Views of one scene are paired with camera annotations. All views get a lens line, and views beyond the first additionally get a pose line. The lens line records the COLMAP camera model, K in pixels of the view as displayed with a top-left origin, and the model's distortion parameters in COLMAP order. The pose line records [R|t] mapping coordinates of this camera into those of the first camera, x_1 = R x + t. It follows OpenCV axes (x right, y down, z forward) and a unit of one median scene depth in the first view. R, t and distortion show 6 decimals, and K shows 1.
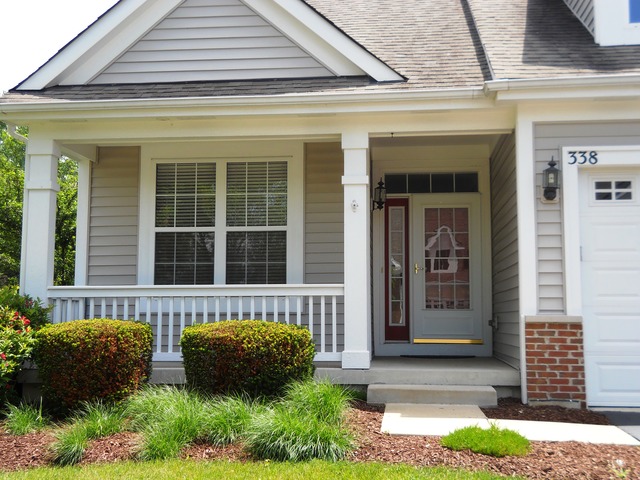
lens RADIAL K [[812.9, 0, 320.0], [0, 812.9, 240.0], [0, 0, 1]] dist [0.037101, 0.024455]
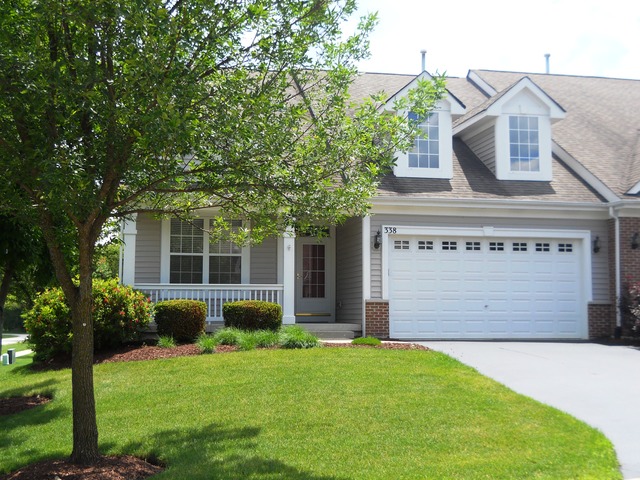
lens RADIAL K [[705.4, 0, 320.0], [0, 705.4, 240.0], [0, 0, 1]] dist [-0.061911, 0.019711]
pose [[0.958491, 0.028893, 0.283655, -0.402289], [-0.027473, 0.999582, -0.008986, -0.047968], [-0.283796, 0.000820, 0.958884, -0.789711]]
